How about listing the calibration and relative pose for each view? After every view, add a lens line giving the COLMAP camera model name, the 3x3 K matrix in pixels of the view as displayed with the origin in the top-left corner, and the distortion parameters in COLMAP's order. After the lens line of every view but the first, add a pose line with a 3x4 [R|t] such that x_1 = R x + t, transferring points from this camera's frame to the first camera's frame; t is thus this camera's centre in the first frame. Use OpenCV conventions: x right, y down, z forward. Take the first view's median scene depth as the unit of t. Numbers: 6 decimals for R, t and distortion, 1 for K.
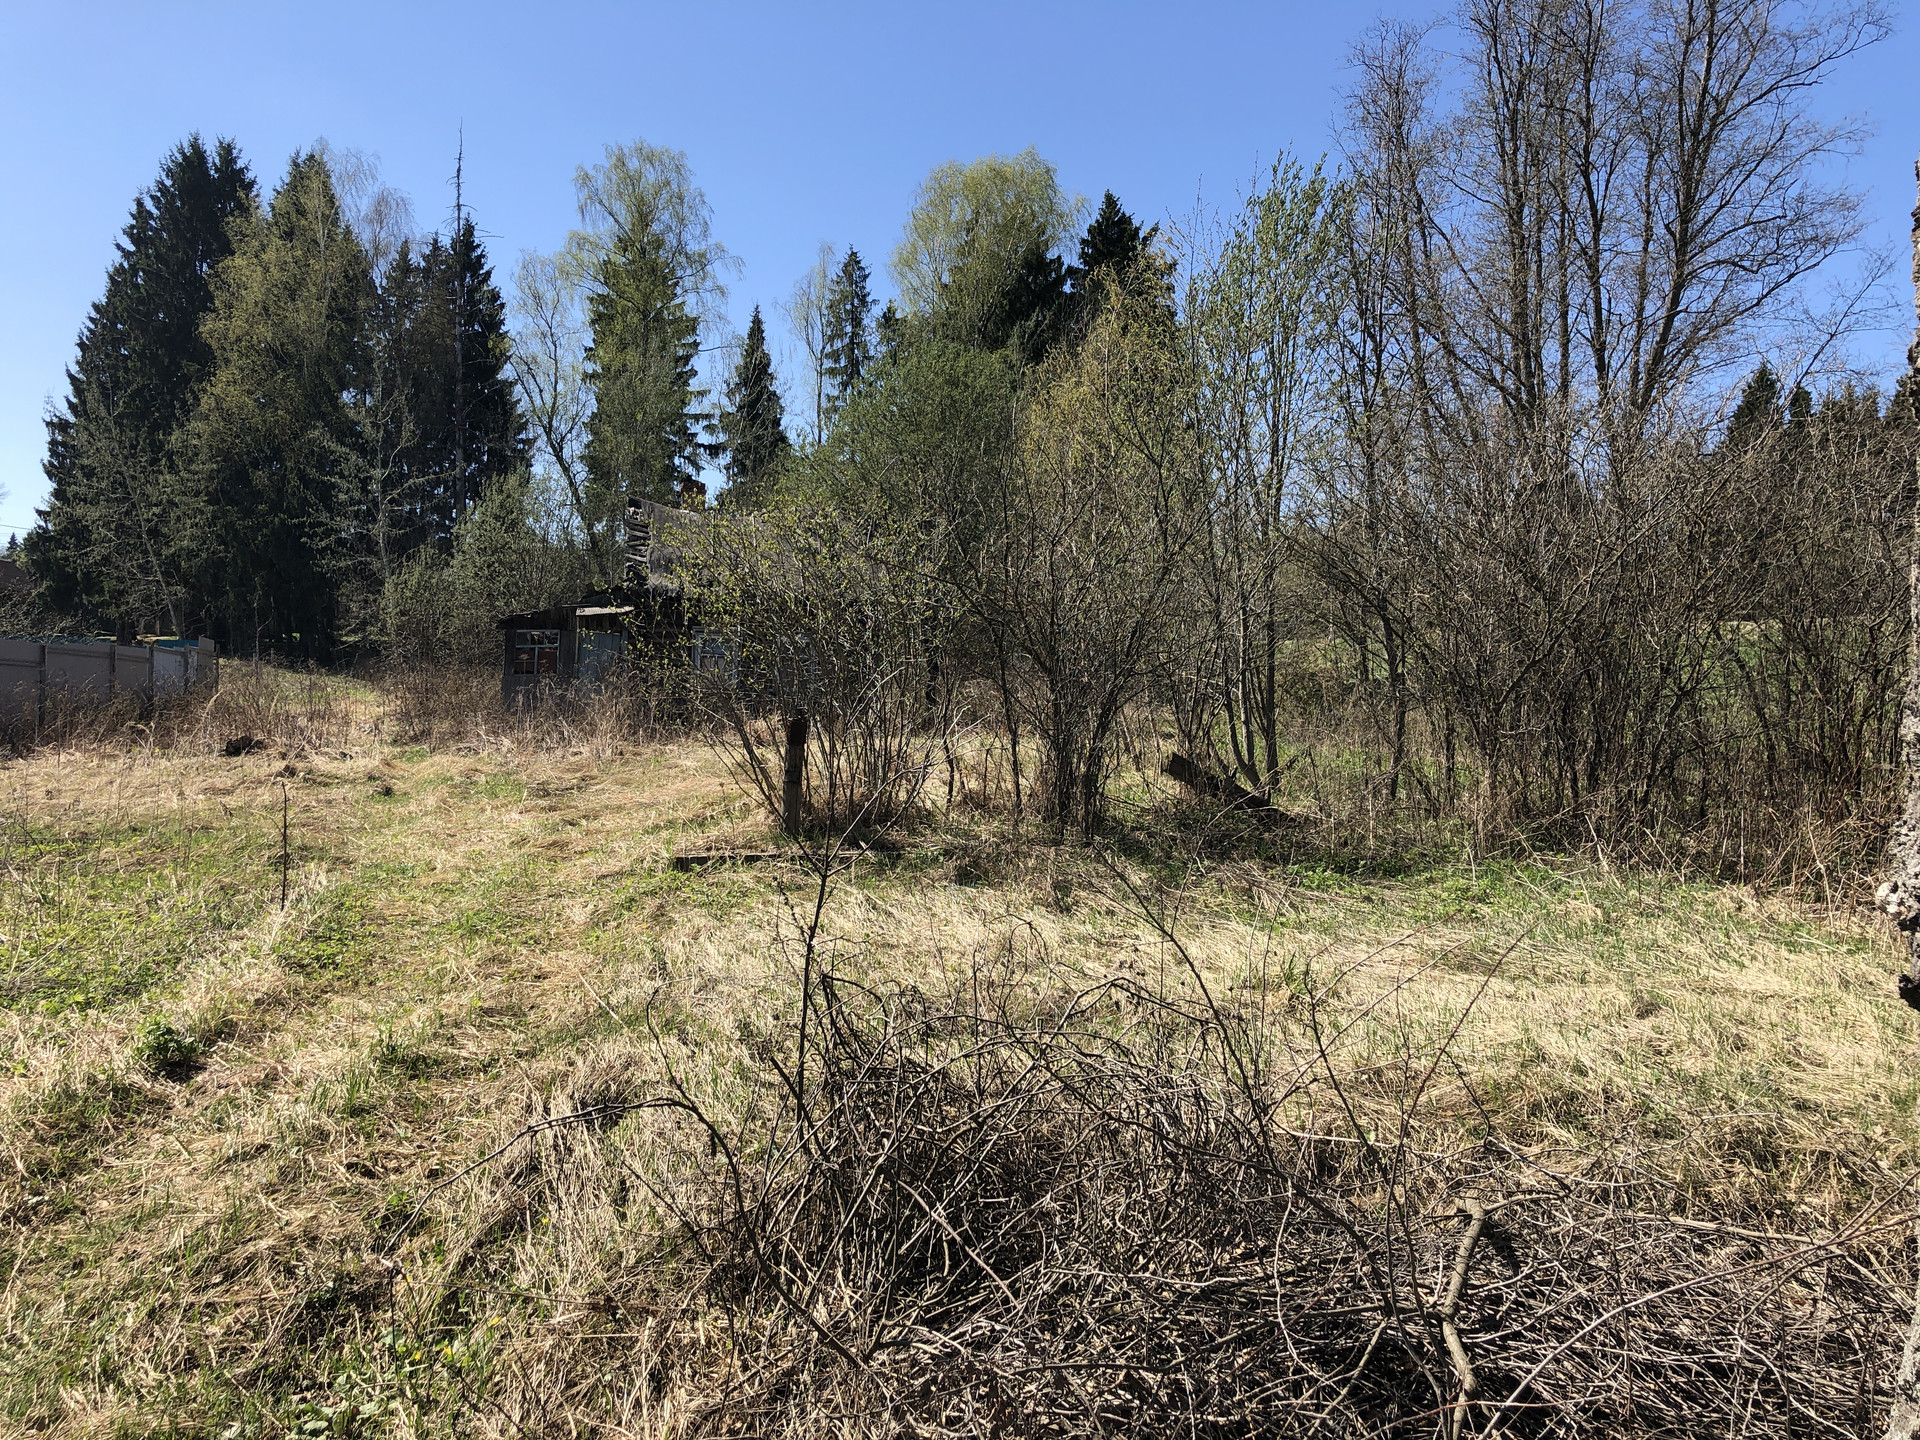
lens RADIAL K [[1582.0, 0, 983.1], [0, 1582.0, 693.3], [0, 0, 1]] dist [0.055340, -0.067473]
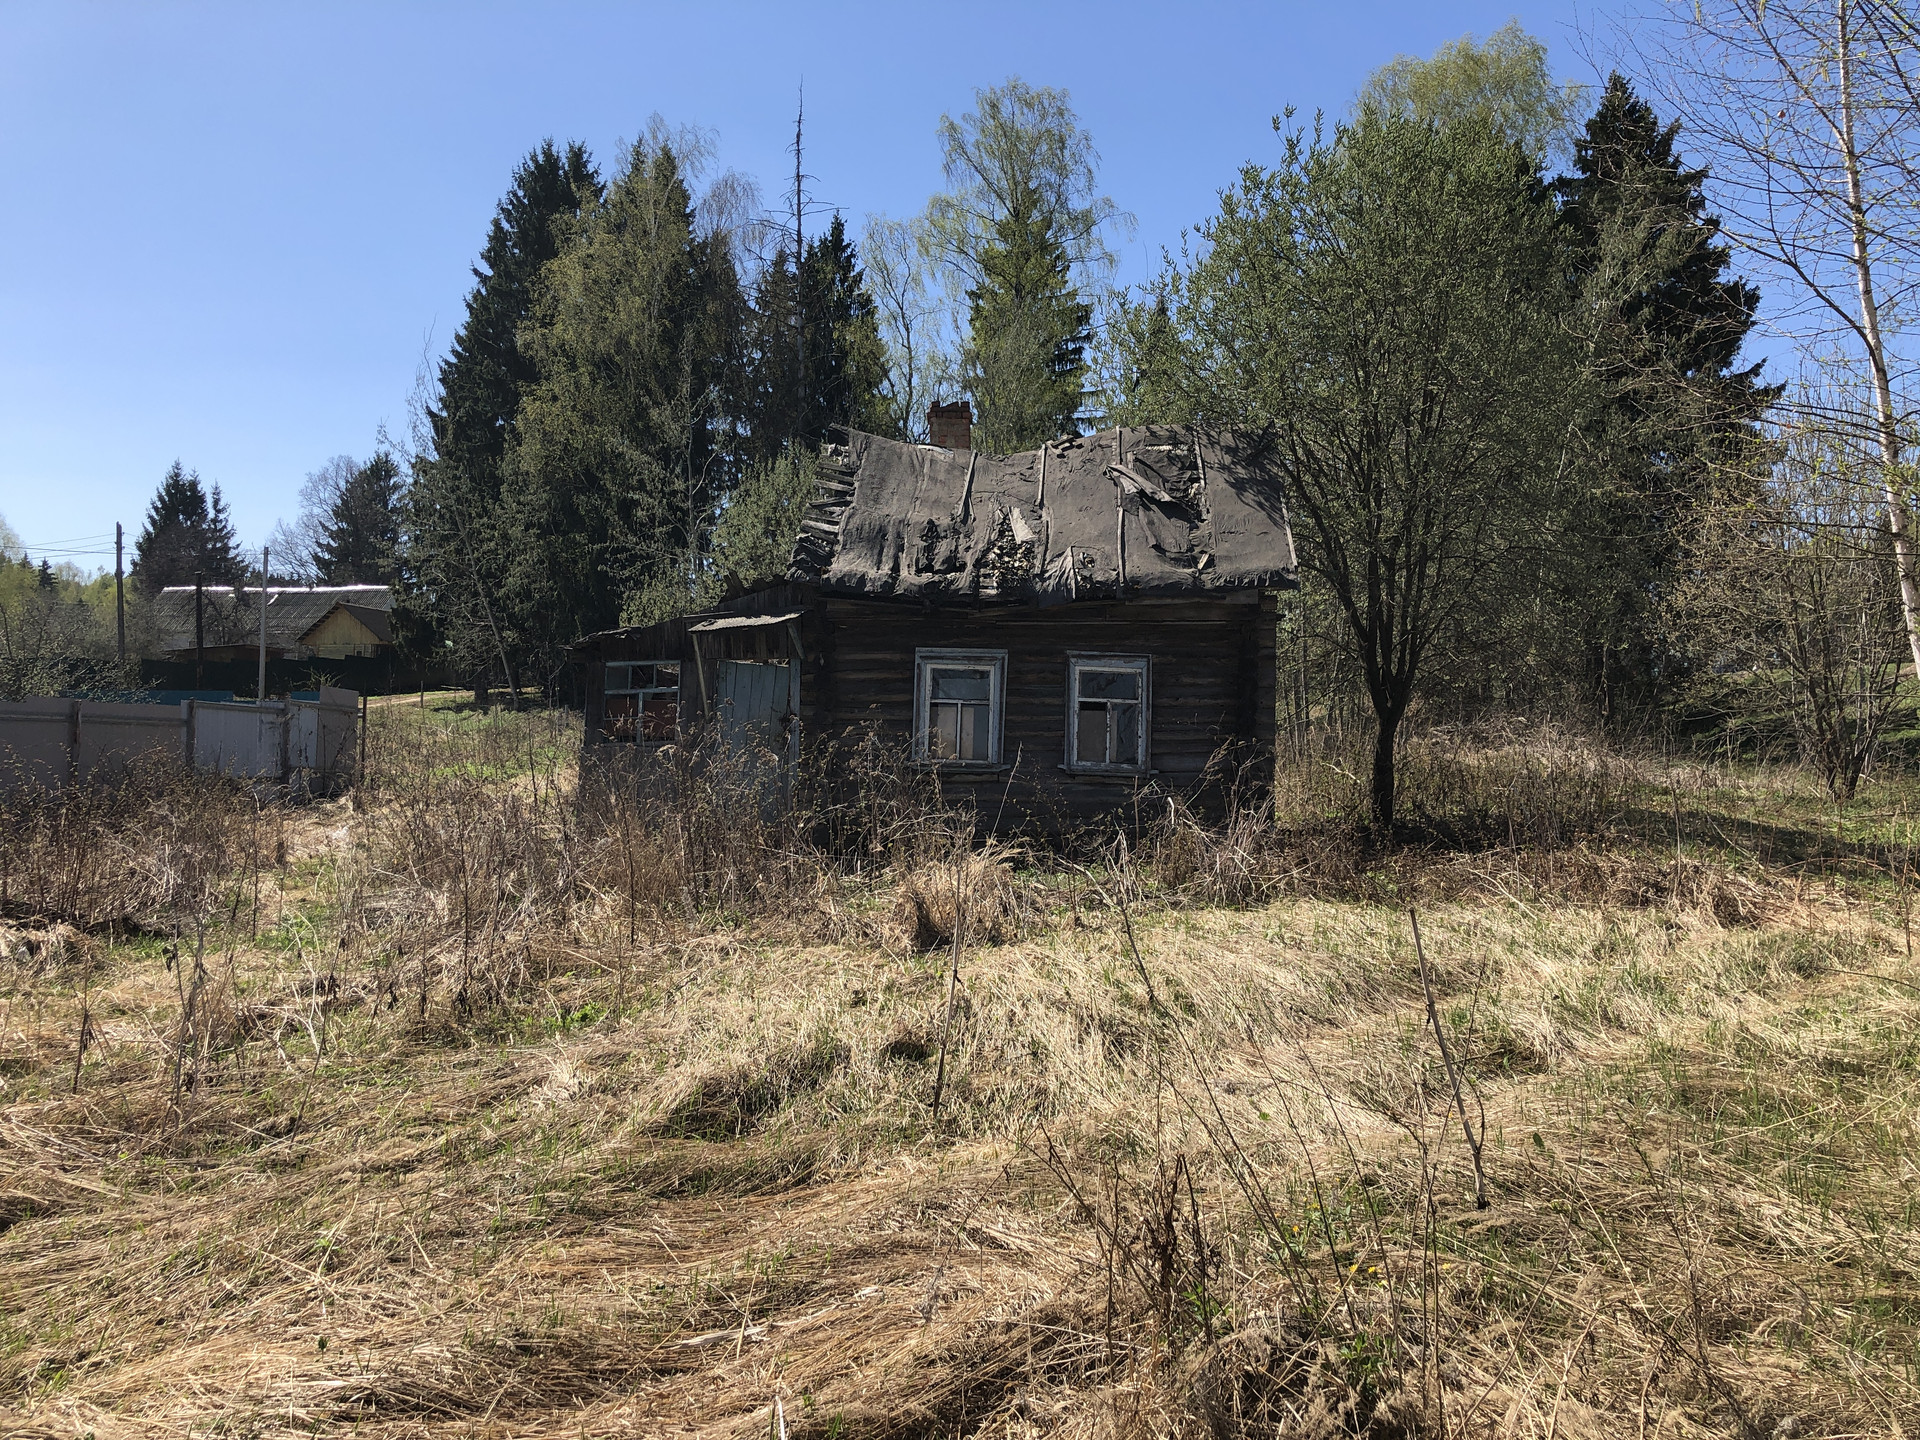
lens RADIAL K [[1582.0, 0, 968.3], [0, 1582.0, 691.3], [0, 0, 1]] dist [0.055340, -0.067473]
pose [[0.960097, -0.017273, -0.279135, -0.008427], [0.009852, 0.999560, -0.027967, -0.005206], [0.279495, 0.024101, 0.959845, 0.193261]]
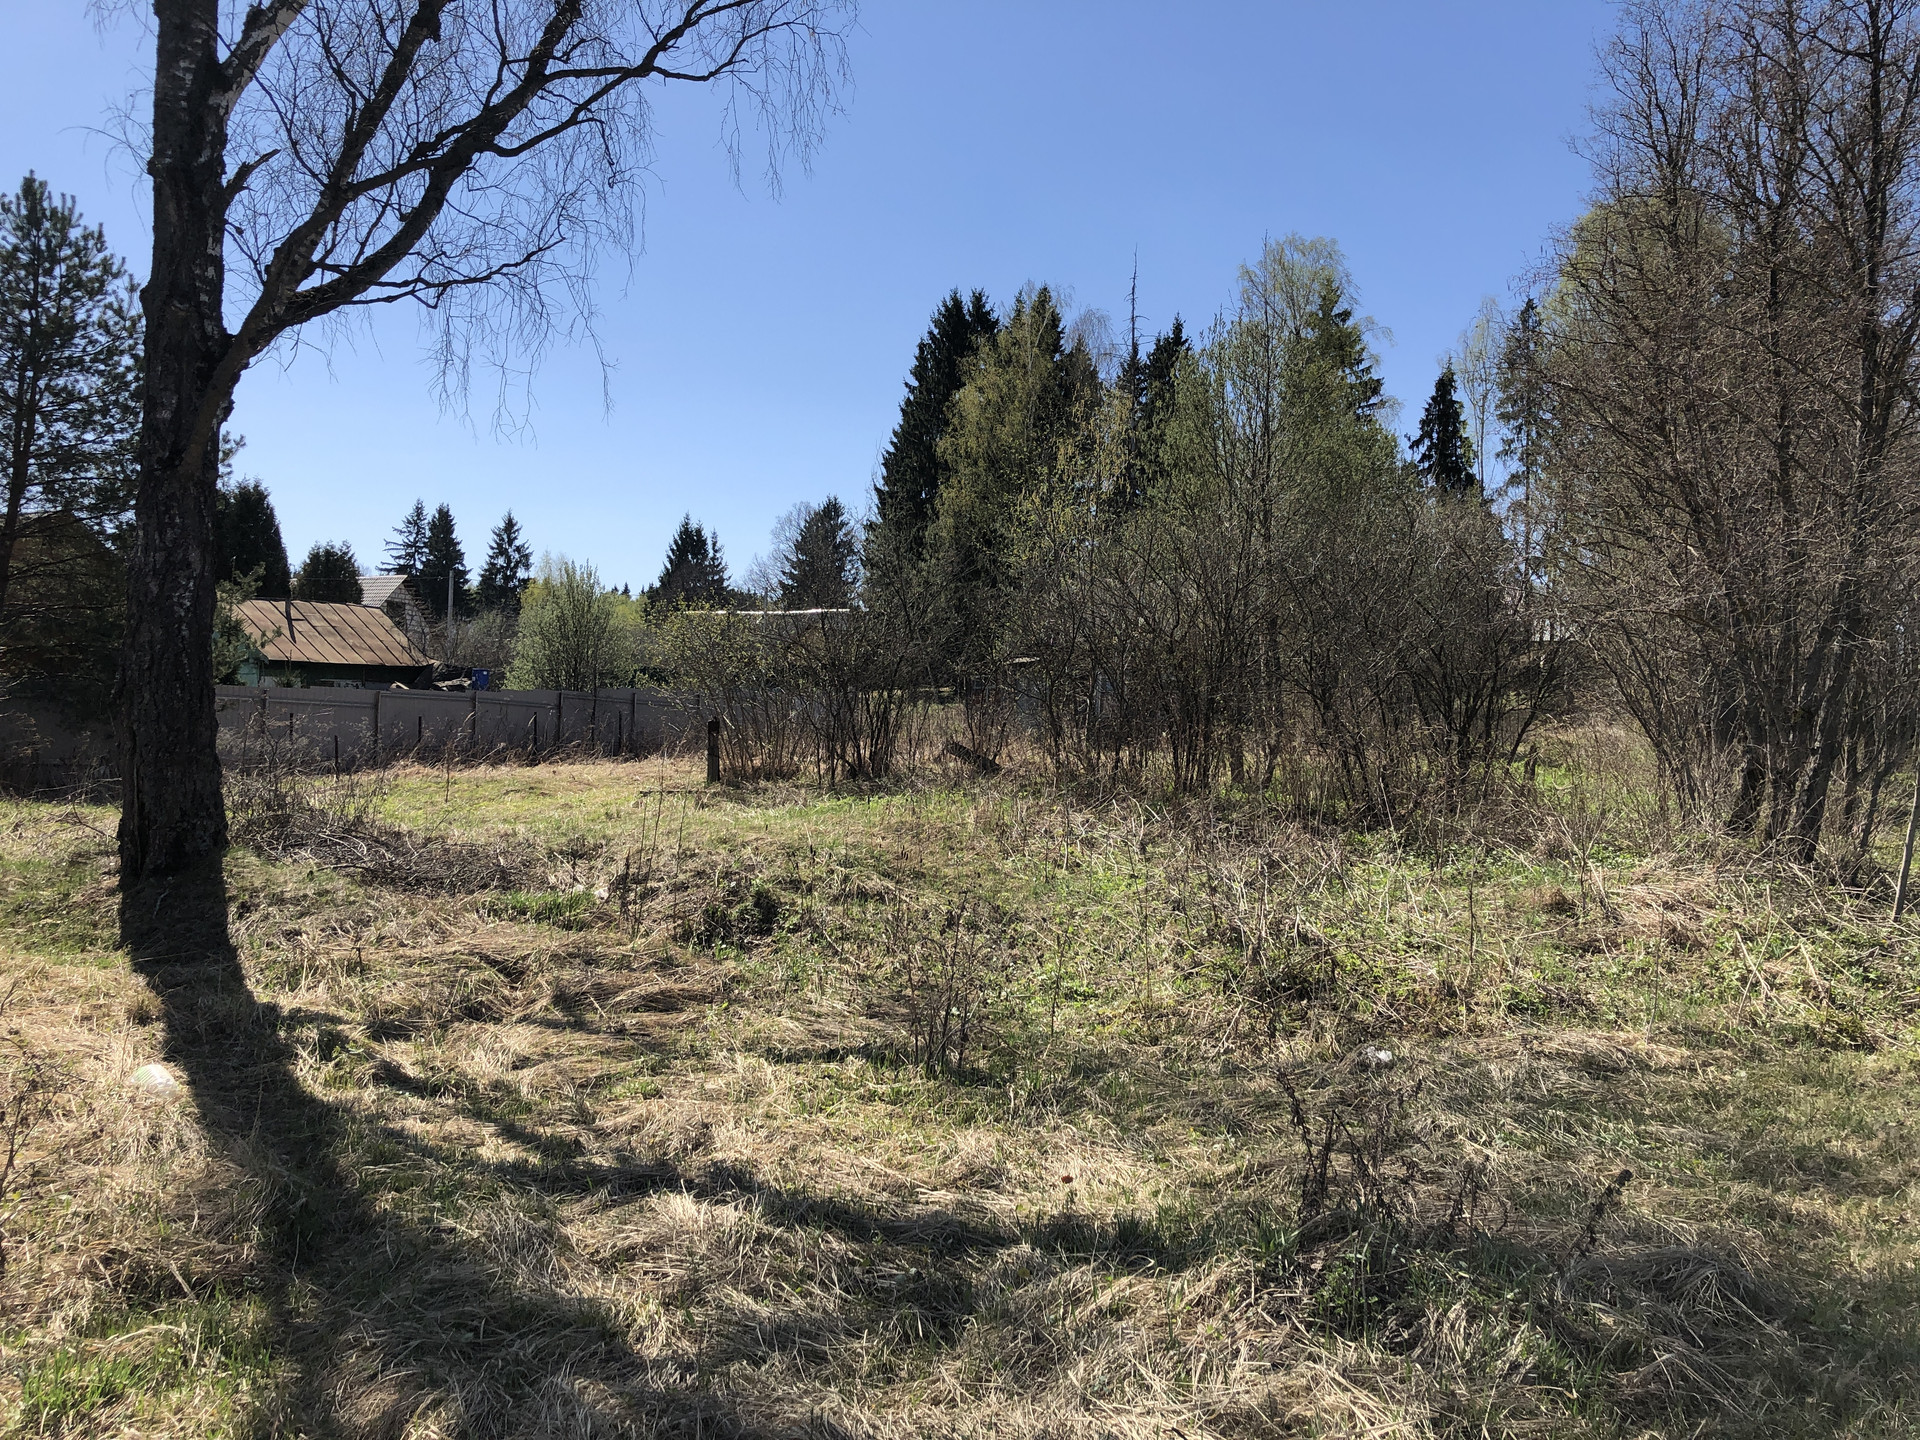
lens RADIAL K [[1582.0, 0, 961.4], [0, 1582.0, 696.6], [0, 0, 1]] dist [0.055340, -0.067473]
pose [[0.855403, -0.014731, -0.517754, 0.150922], [0.001429, 0.999659, -0.026082, 0.004049], [0.517961, 0.021571, 0.855132, -0.059197]]
